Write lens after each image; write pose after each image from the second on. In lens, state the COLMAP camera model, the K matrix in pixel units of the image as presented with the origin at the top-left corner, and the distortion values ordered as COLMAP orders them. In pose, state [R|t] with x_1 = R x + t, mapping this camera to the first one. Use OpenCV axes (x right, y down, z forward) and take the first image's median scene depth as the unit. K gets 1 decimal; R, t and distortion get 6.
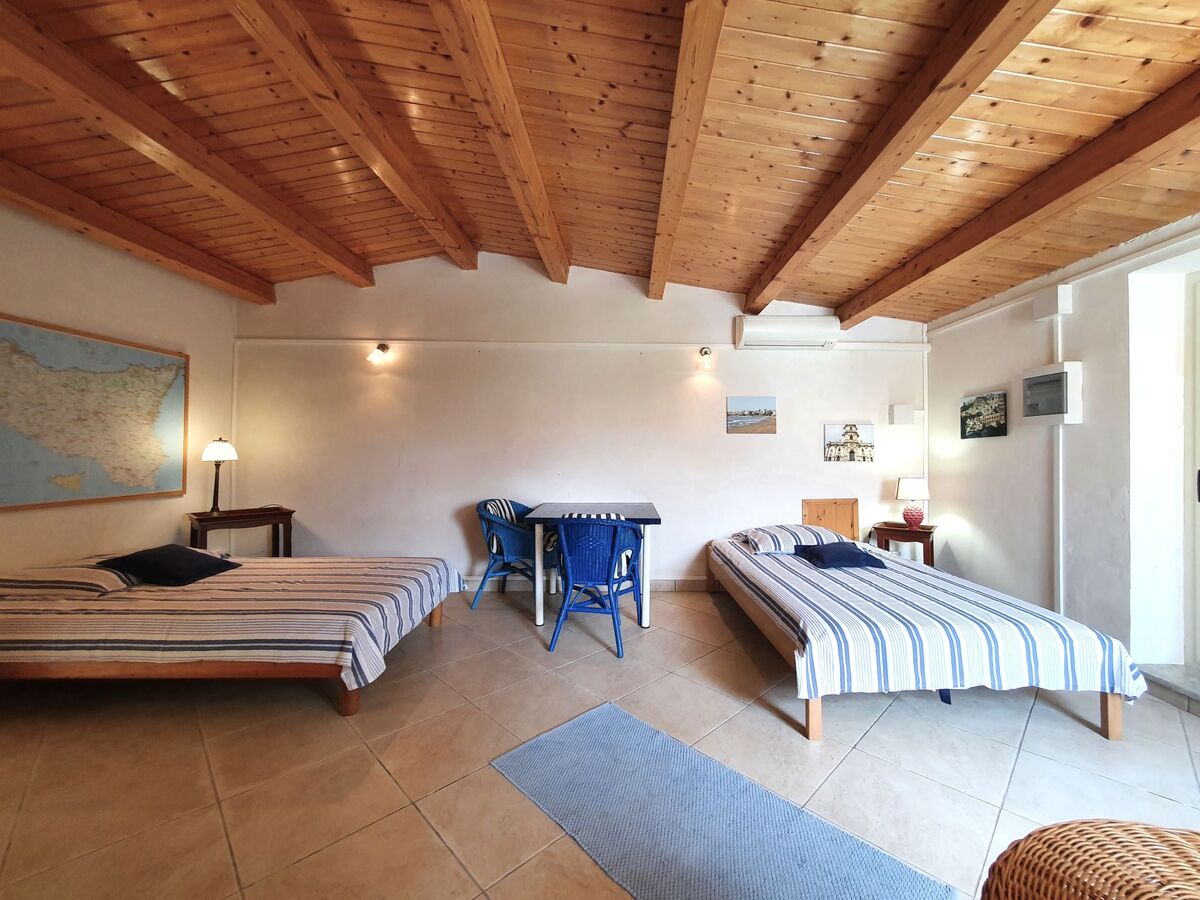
lens RADIAL K [[472.0, 0, 600.0], [0, 472.0, 450.0], [0, 0, 1]] dist [0.005099, 0.000091]
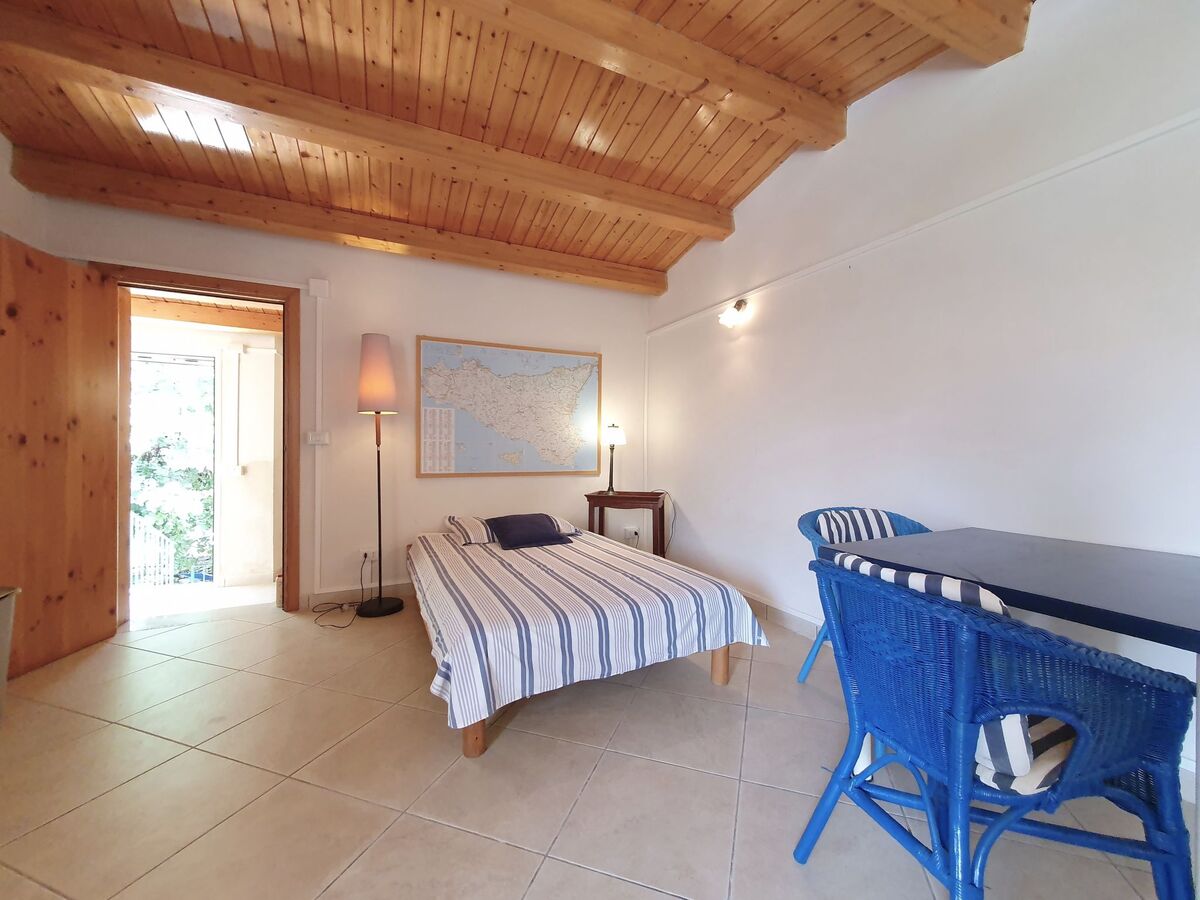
lens RADIAL K [[472.0, 0, 600.0], [0, 472.0, 450.0], [0, 0, 1]] dist [0.005099, 0.000091]
pose [[0.483251, 0.004873, -0.875468, 0.143286], [0.000792, 0.999982, 0.006003, 0.027688], [0.875481, -0.003594, 0.483239, 0.450539]]
